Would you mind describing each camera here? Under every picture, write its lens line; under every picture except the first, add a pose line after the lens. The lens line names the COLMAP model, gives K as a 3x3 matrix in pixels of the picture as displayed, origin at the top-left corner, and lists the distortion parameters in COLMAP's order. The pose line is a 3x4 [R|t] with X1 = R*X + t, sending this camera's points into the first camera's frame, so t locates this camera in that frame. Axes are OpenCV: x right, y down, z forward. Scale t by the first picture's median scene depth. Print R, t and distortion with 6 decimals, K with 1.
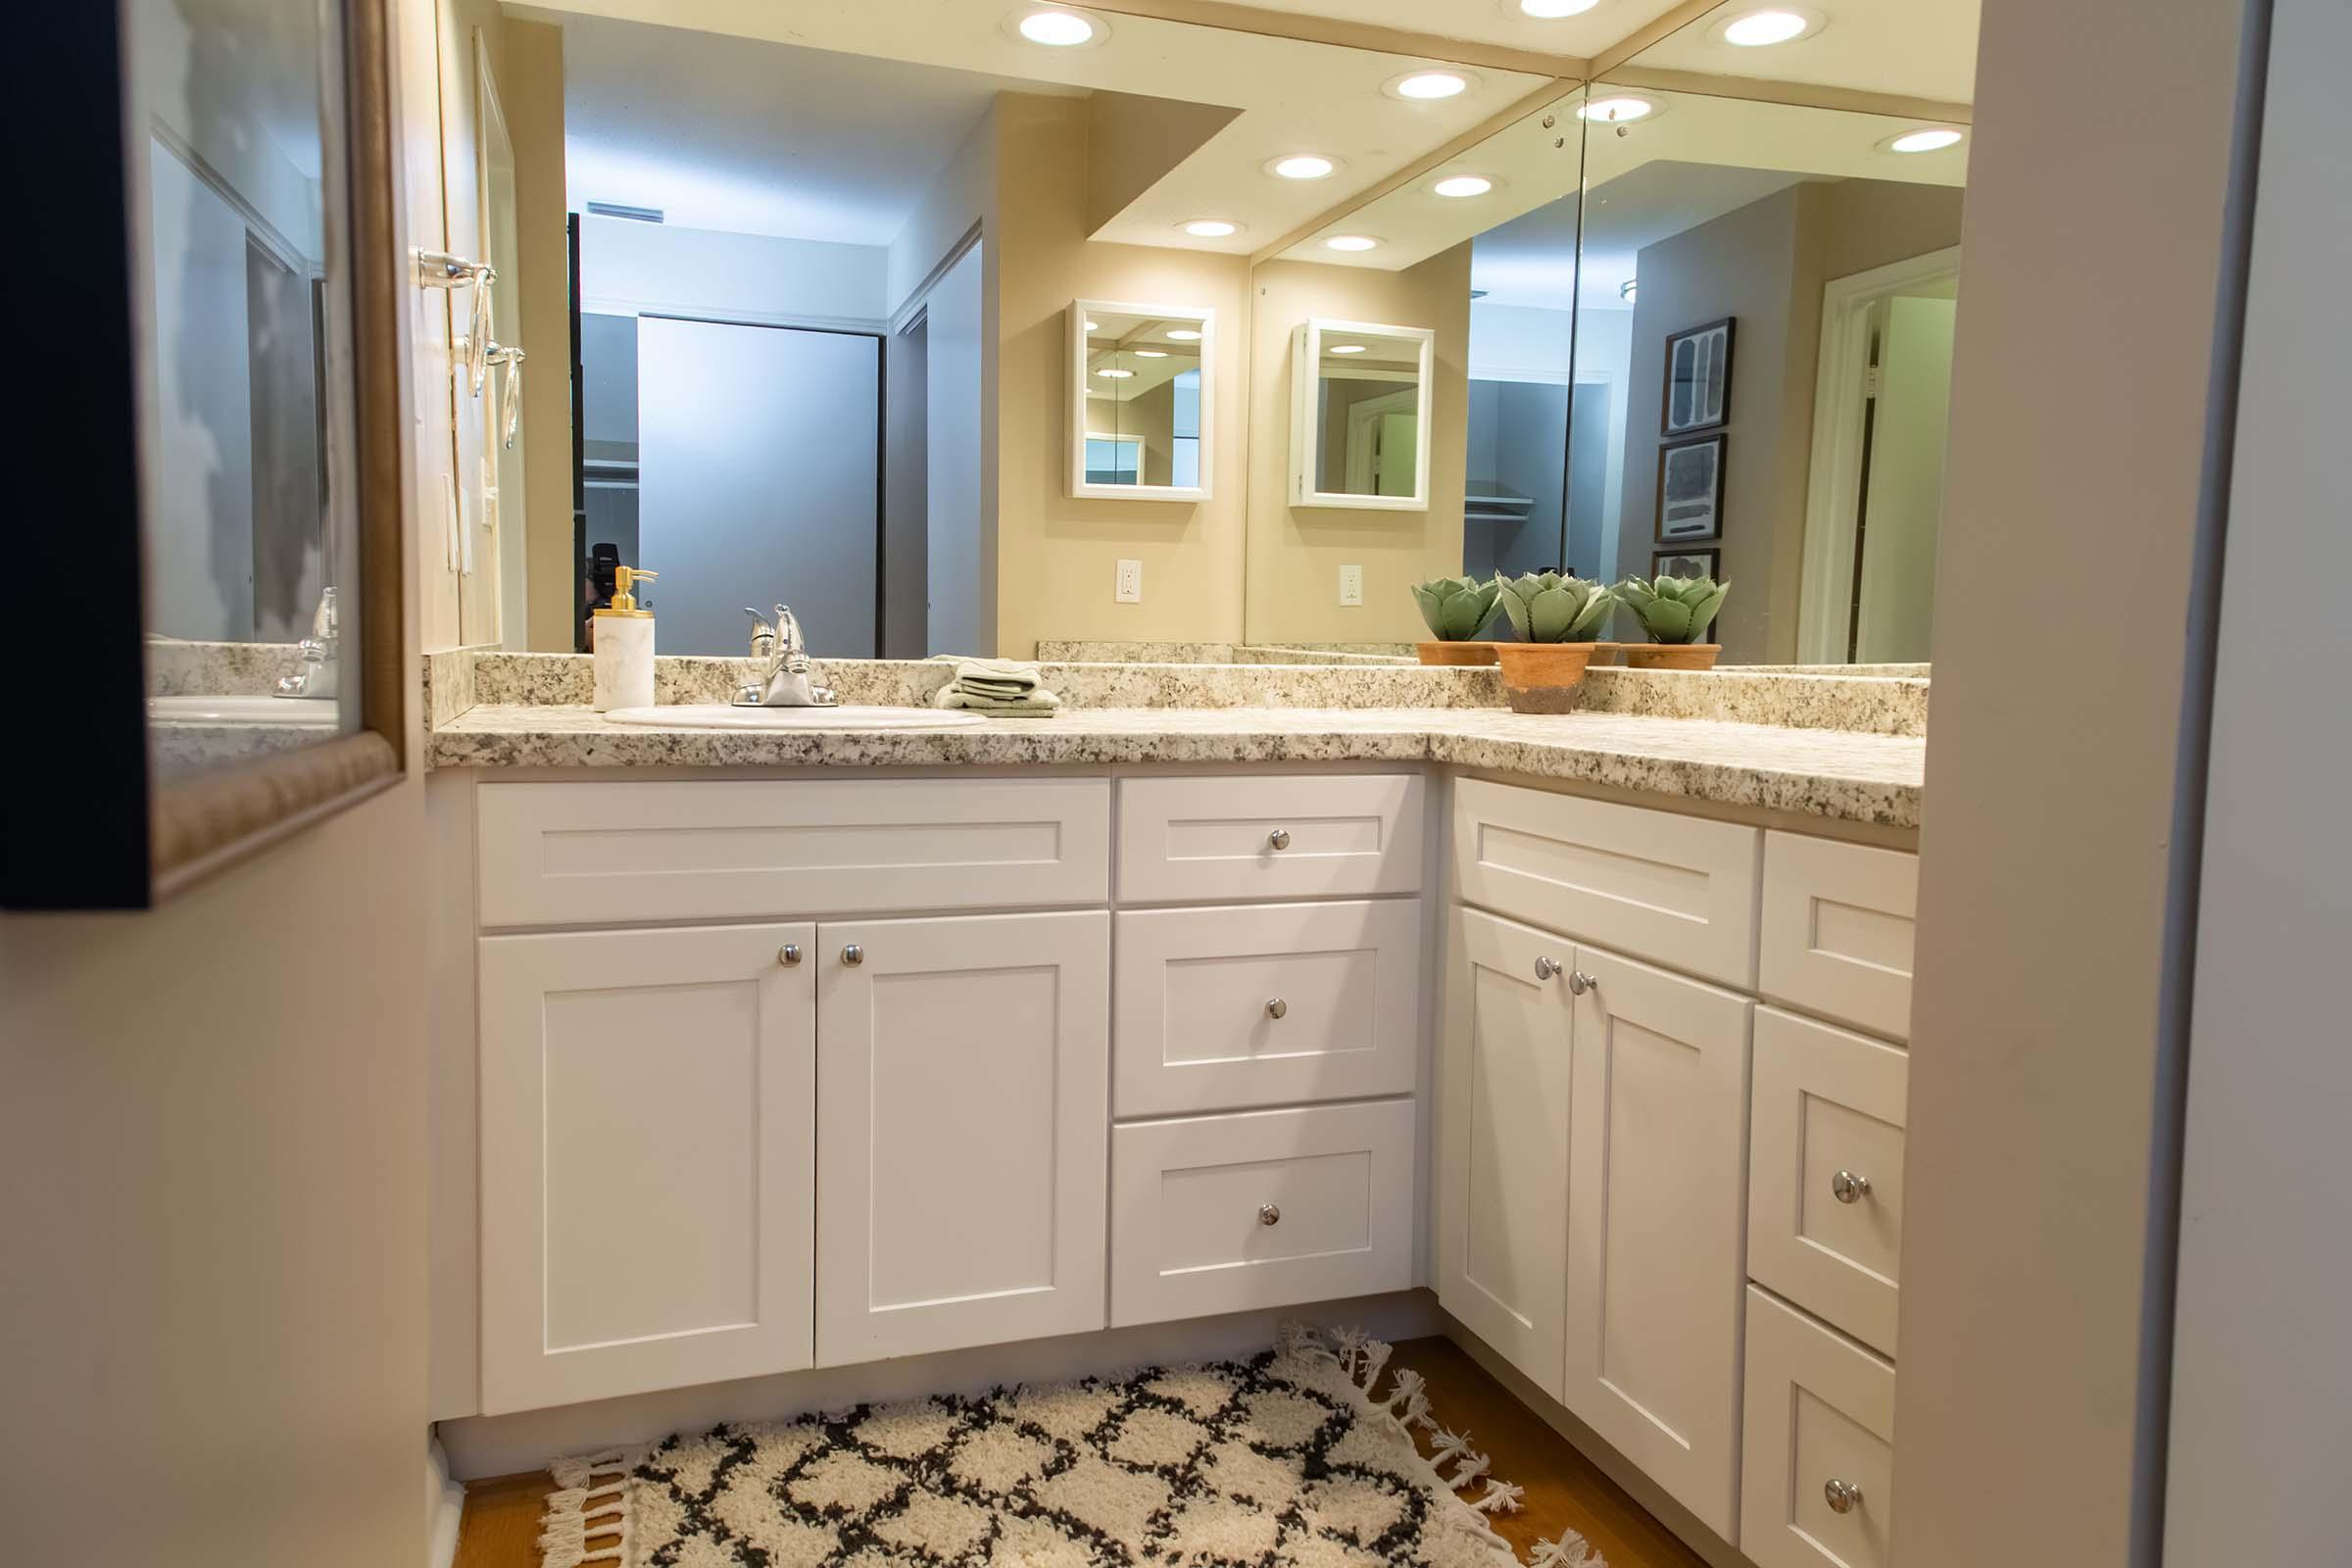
lens RADIAL K [[1613.8, 0, 1176.0], [0, 1613.8, 784.0], [0, 0, 1]] dist [0.025059, 0.000047]
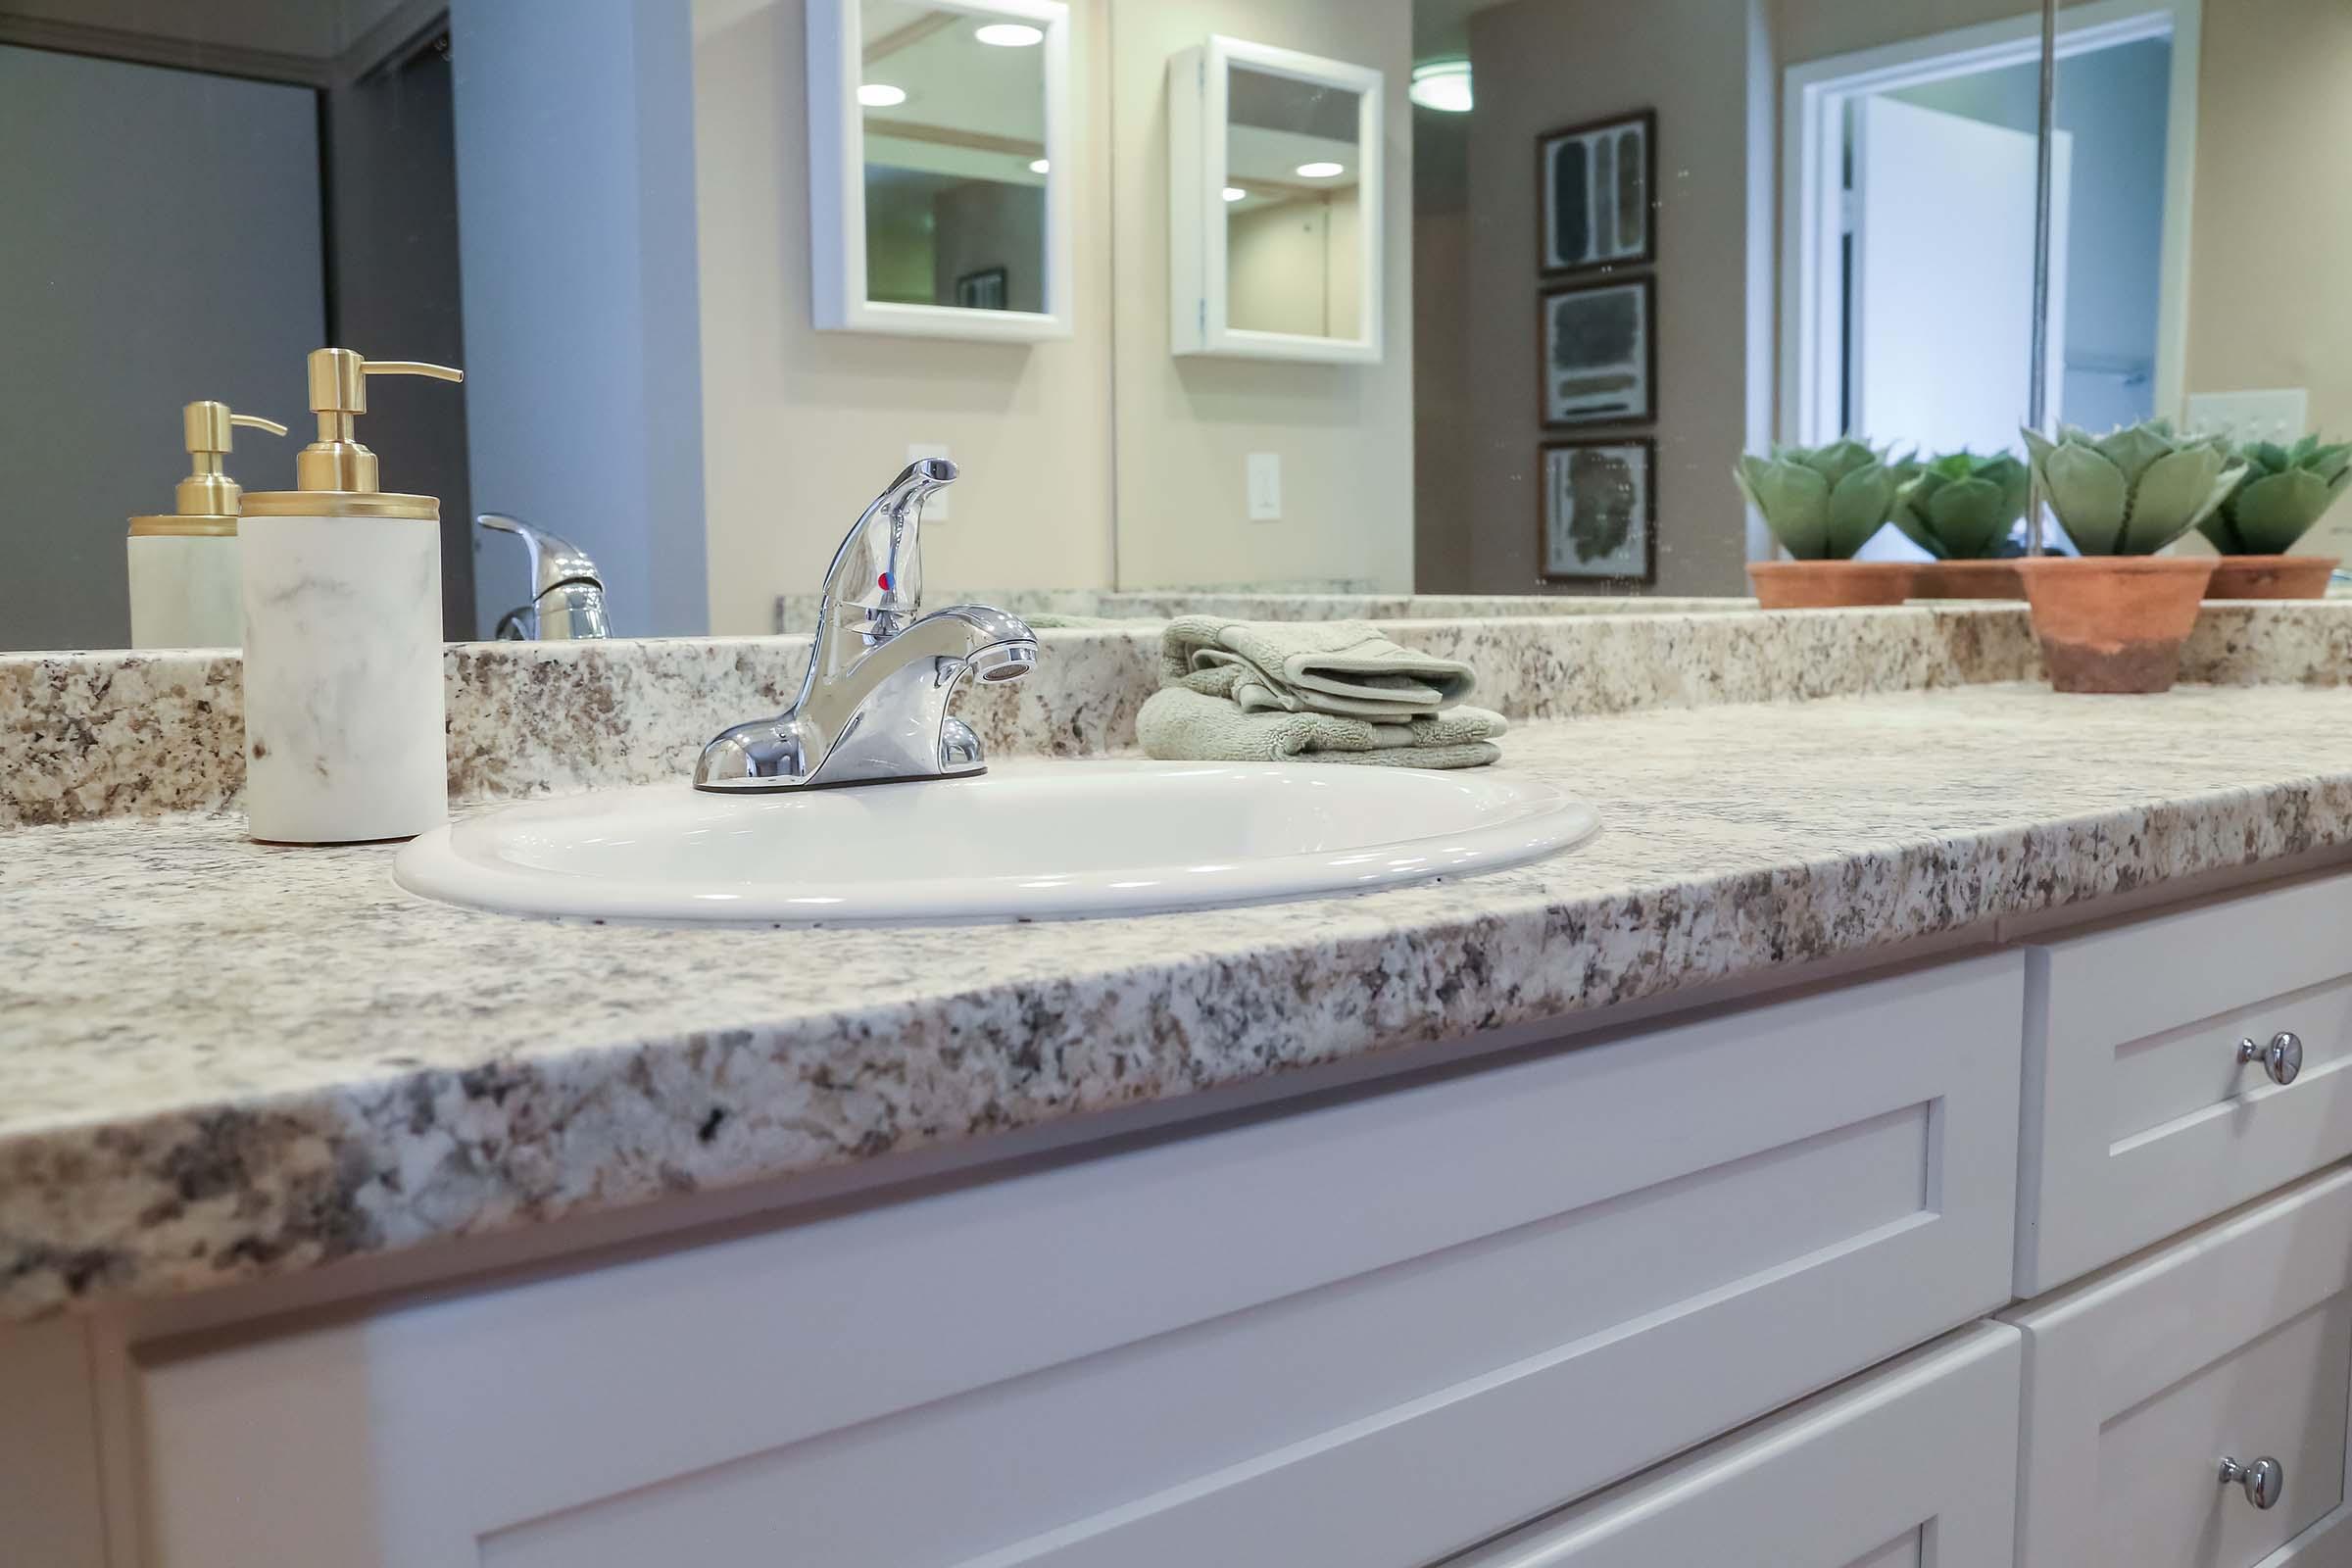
lens RADIAL K [[1974.6, 0, 1176.0], [0, 1974.6, 784.0], [0, 0, 1]] dist [-0.074238, 0.008139]
pose [[0.947120, -0.061322, 0.314966, -0.297668], [0.059121, 0.998114, 0.016546, -0.049094], [-0.315386, 0.002950, 0.948959, 0.584813]]
